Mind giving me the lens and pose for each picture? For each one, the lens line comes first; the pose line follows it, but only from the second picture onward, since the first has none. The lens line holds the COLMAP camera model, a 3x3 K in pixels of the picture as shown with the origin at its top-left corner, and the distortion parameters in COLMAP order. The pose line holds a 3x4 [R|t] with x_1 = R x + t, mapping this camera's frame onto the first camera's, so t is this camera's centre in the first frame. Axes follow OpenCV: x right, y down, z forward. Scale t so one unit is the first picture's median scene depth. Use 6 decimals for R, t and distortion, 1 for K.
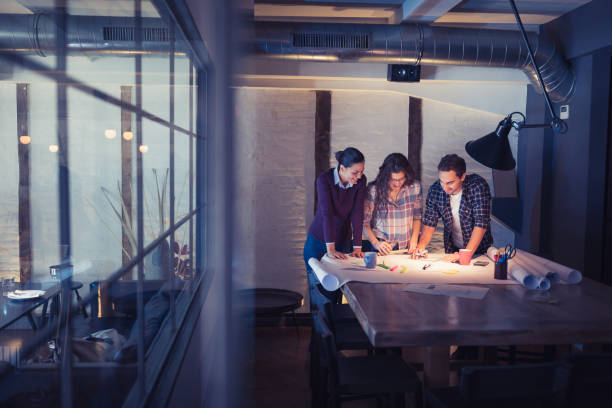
lens RADIAL K [[600.3, 0, 306.0], [0, 600.3, 204.0], [0, 0, 1]] dist [0.008296, 0.003615]
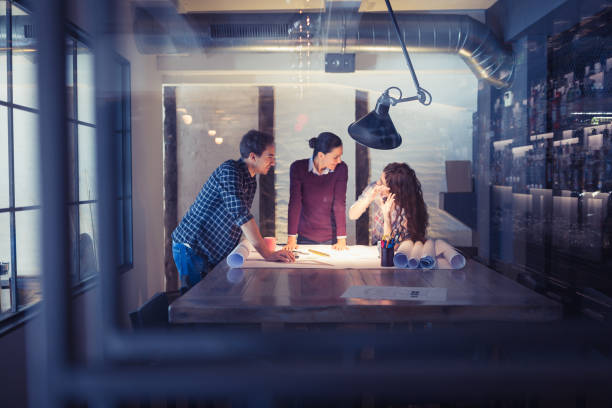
lens RADIAL K [[600.3, 0, 306.0], [0, 600.3, 204.0], [0, 0, 1]] dist [0.008296, 0.003615]
pose [[0.995791, -0.012318, -0.090827, 0.196547], [0.009604, 0.999496, -0.030261, 0.038263], [0.091154, 0.029262, 0.995407, 0.033586]]
